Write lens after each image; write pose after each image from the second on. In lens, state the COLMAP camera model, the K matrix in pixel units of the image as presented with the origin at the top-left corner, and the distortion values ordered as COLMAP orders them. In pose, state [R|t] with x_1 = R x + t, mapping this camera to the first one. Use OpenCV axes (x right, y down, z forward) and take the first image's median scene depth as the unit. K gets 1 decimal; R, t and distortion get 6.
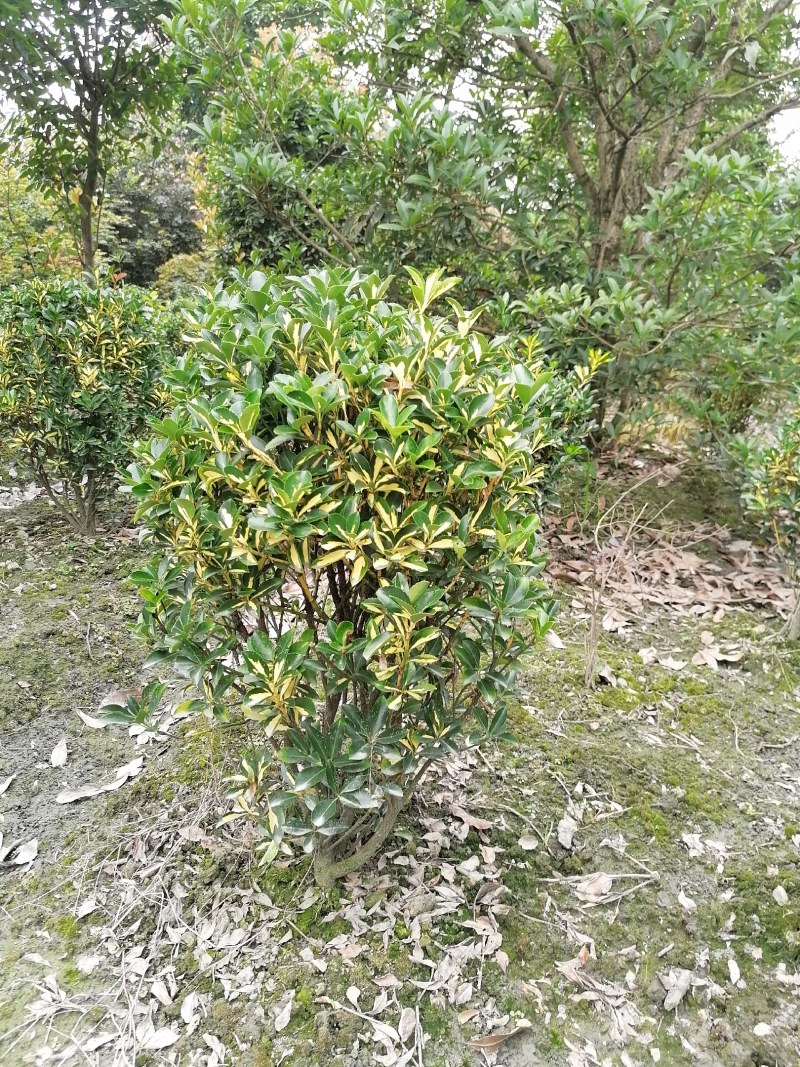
lens RADIAL K [[784.4, 0, 400.0], [0, 784.4, 533.5], [0, 0, 1]] dist [0.060023, -0.078876]
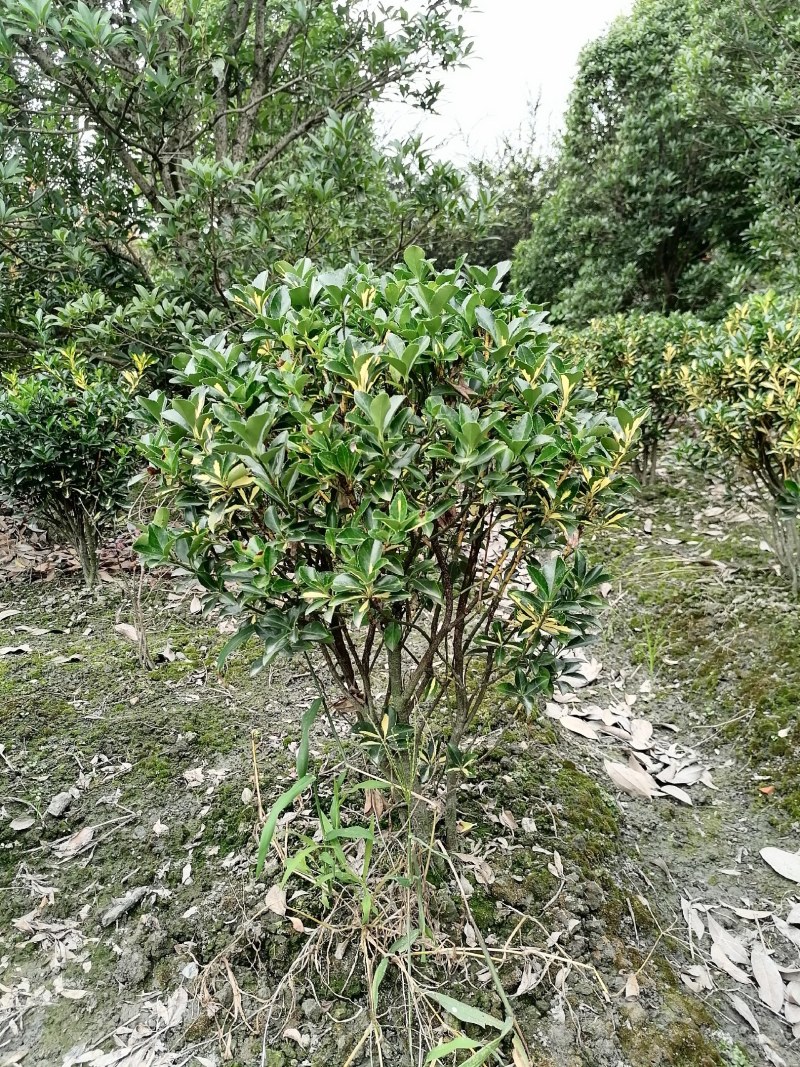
lens RADIAL K [[784.4, 0, 400.0], [0, 784.4, 533.5], [0, 0, 1]] dist [0.060023, -0.078876]
pose [[0.933221, -0.198222, 0.299676, 0.373815], [0.205976, 0.978540, 0.005829, 0.113951], [-0.294400, 0.056286, 0.954023, -0.143672]]
